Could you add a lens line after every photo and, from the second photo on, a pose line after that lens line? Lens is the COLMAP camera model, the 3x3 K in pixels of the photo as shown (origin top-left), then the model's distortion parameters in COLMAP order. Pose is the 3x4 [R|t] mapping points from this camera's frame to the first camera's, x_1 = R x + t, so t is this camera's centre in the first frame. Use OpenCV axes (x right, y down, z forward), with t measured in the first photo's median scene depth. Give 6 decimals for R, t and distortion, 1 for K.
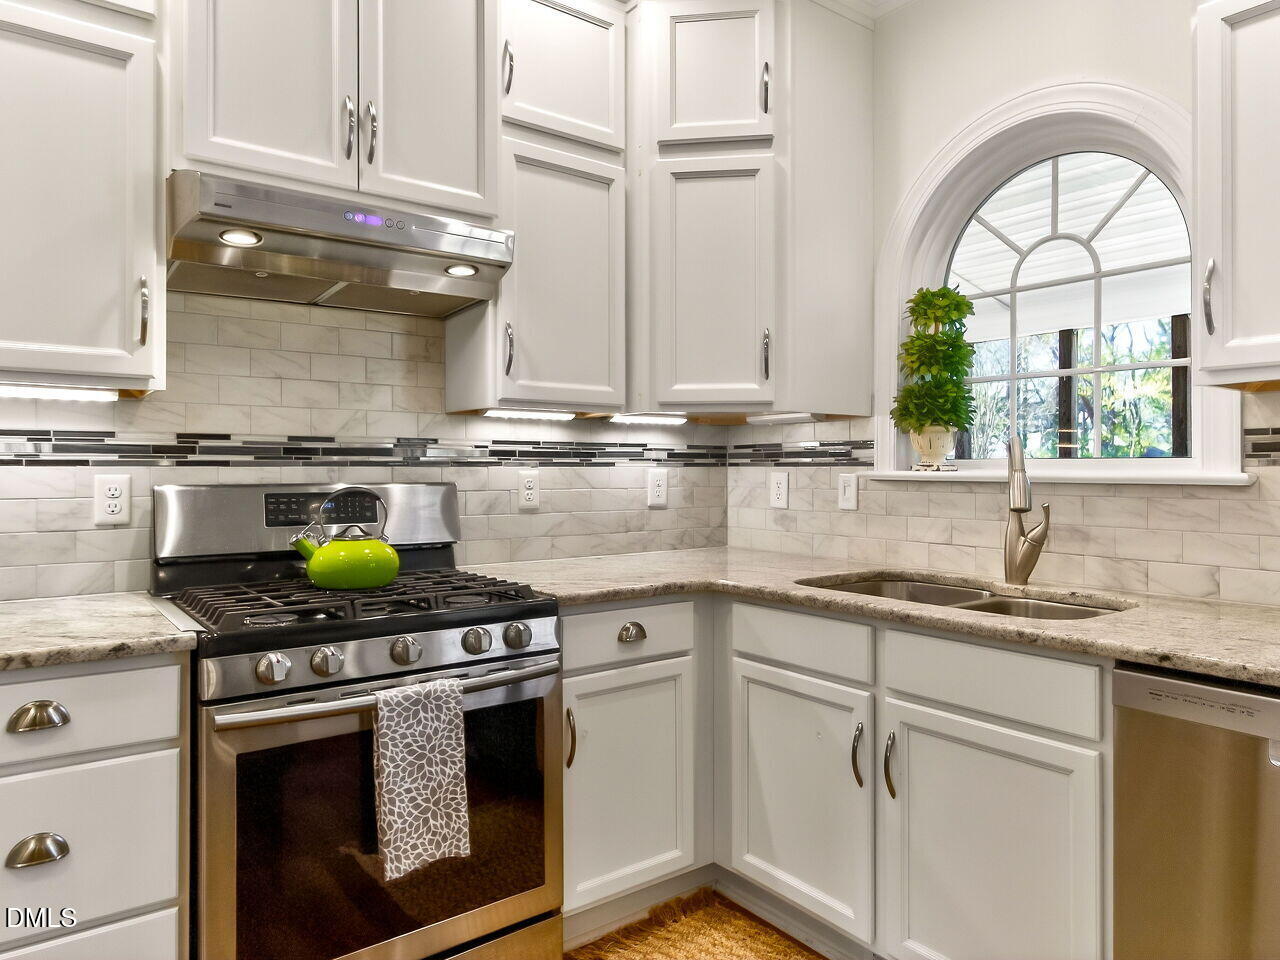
lens RADIAL K [[864.7, 0, 614.2], [0, 864.7, 466.3], [0, 0, 1]] dist [-0.002105, -0.004030]
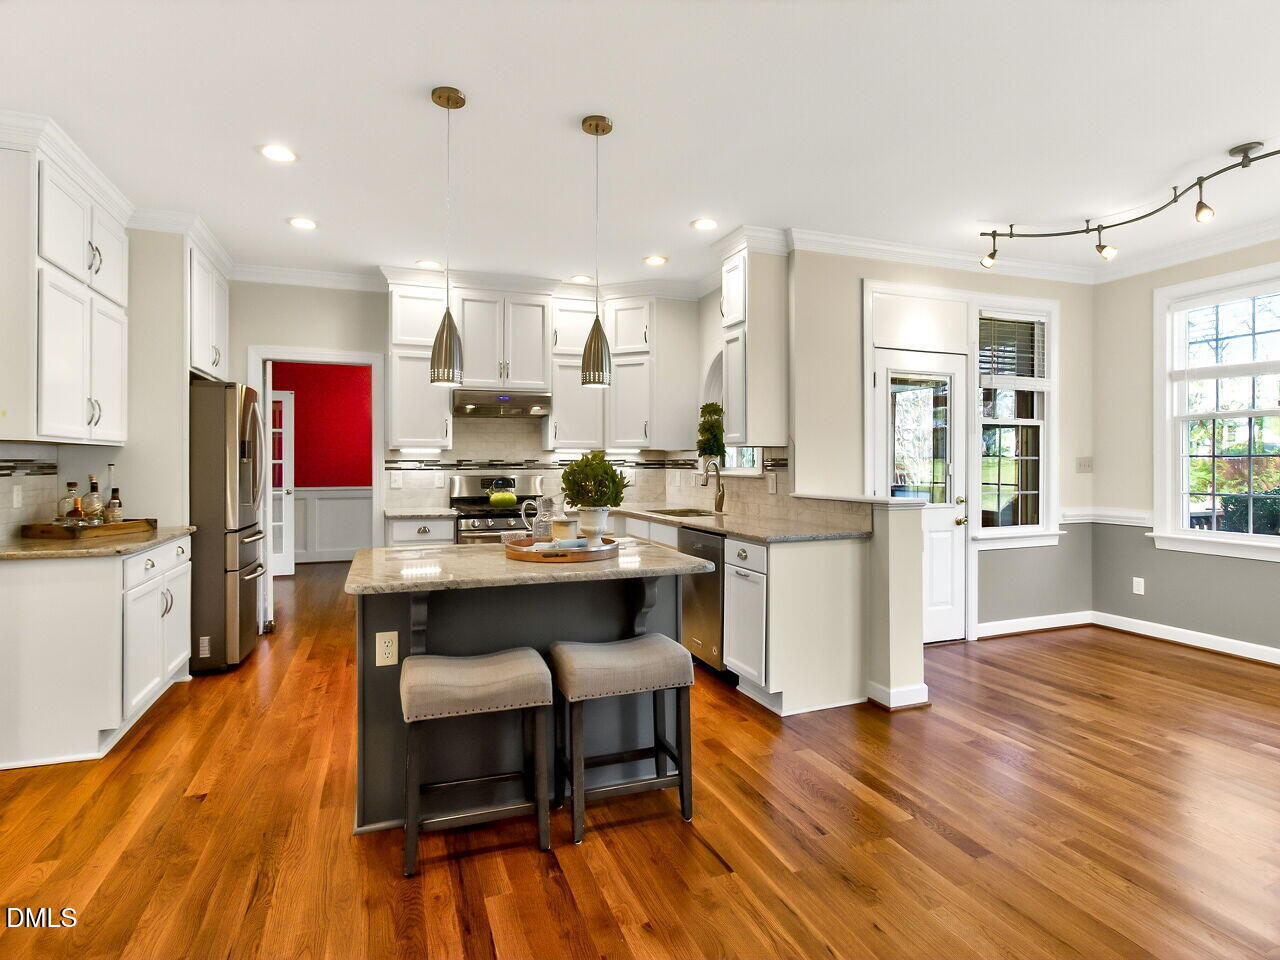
lens RADIAL K [[709.7, 0, 596.5], [0, 709.7, 458.5], [0, 0, 1]] dist [-0.013053, 0.010484]
pose [[0.950667, -0.002546, -0.310204, 0.755679], [0.002376, 0.999997, -0.000925, -0.036343], [0.310205, 0.000142, 0.950670, -1.266252]]
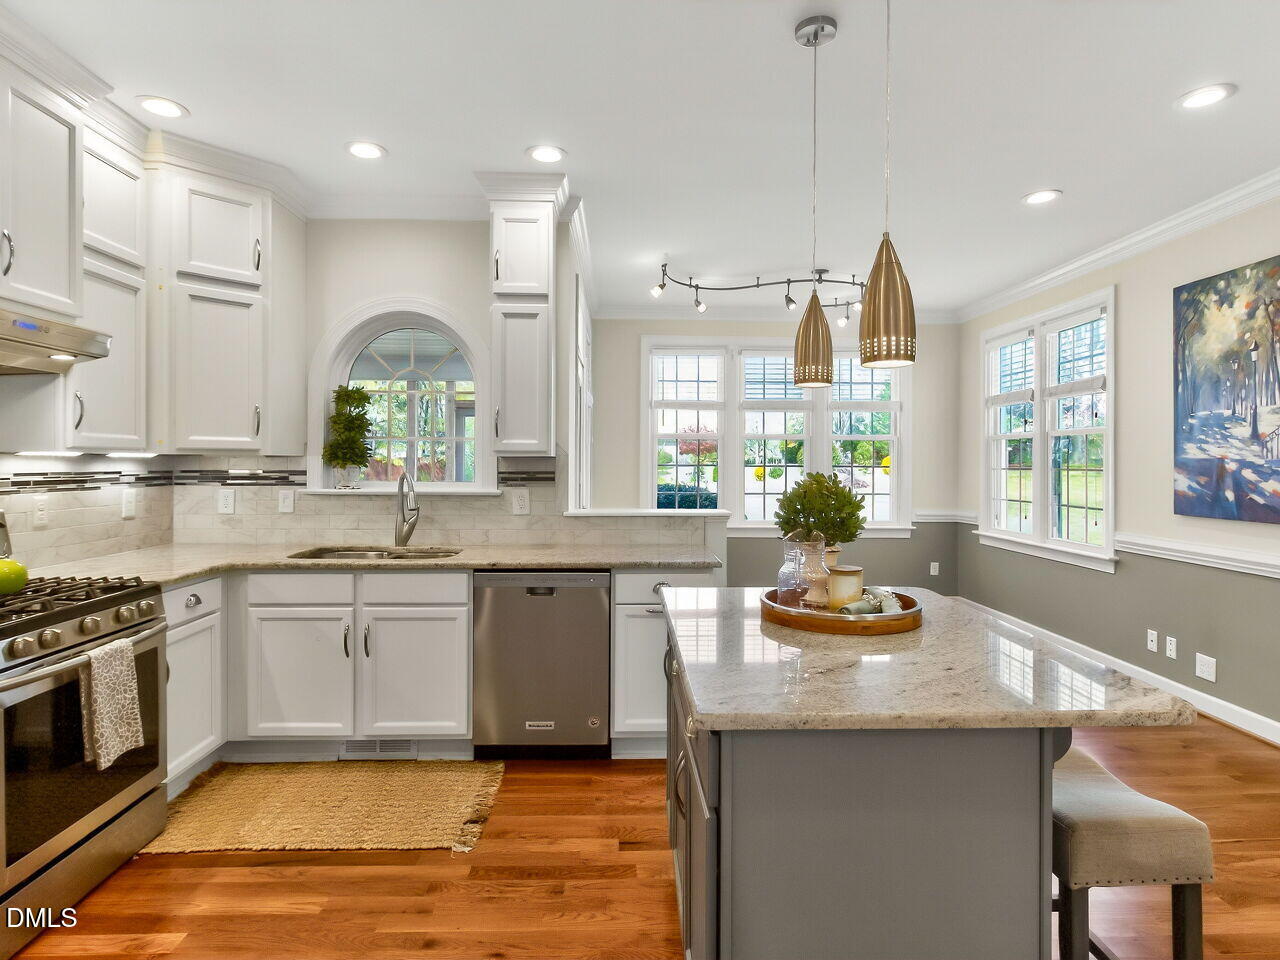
lens RADIAL K [[745.2, 0, 679.1], [0, 745.2, 461.2], [0, 0, 1]] dist [0.005122, -0.000738]
pose [[0.534665, 0.002214, 0.845061, -0.596585], [-0.008314, 0.999962, 0.002641, -0.064676], [-0.845023, -0.008438, 0.534663, -0.424169]]
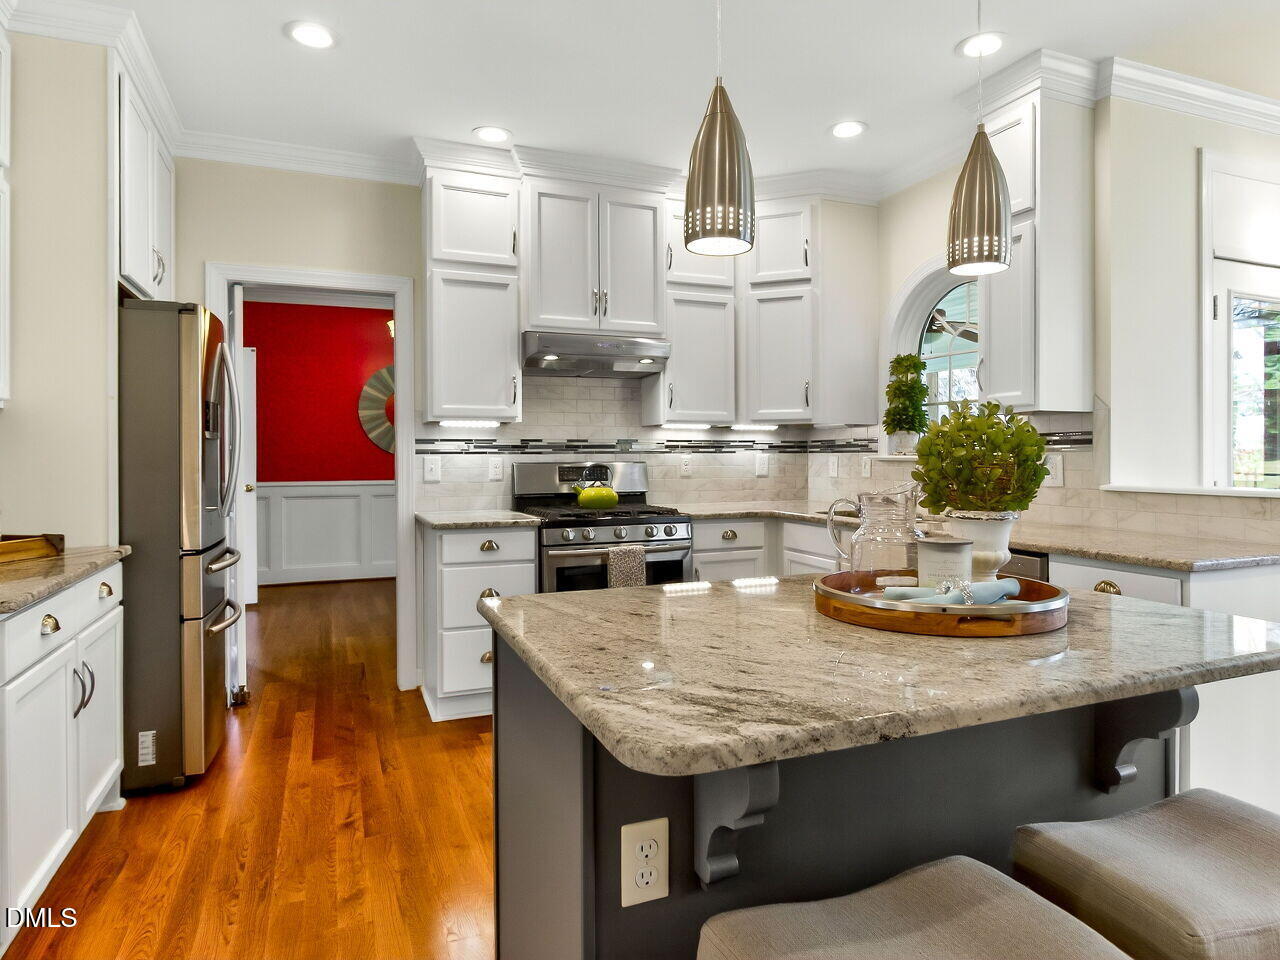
lens RADIAL K [[797.3, 0, 602.6], [0, 797.3, 456.6], [0, 0, 1]] dist [-0.005546, -0.005809]
pose [[0.962819, -0.002646, -0.270136, 0.222243], [0.004201, 0.999978, 0.005180, -0.003352], [0.270116, -0.006122, 0.962808, -0.818761]]
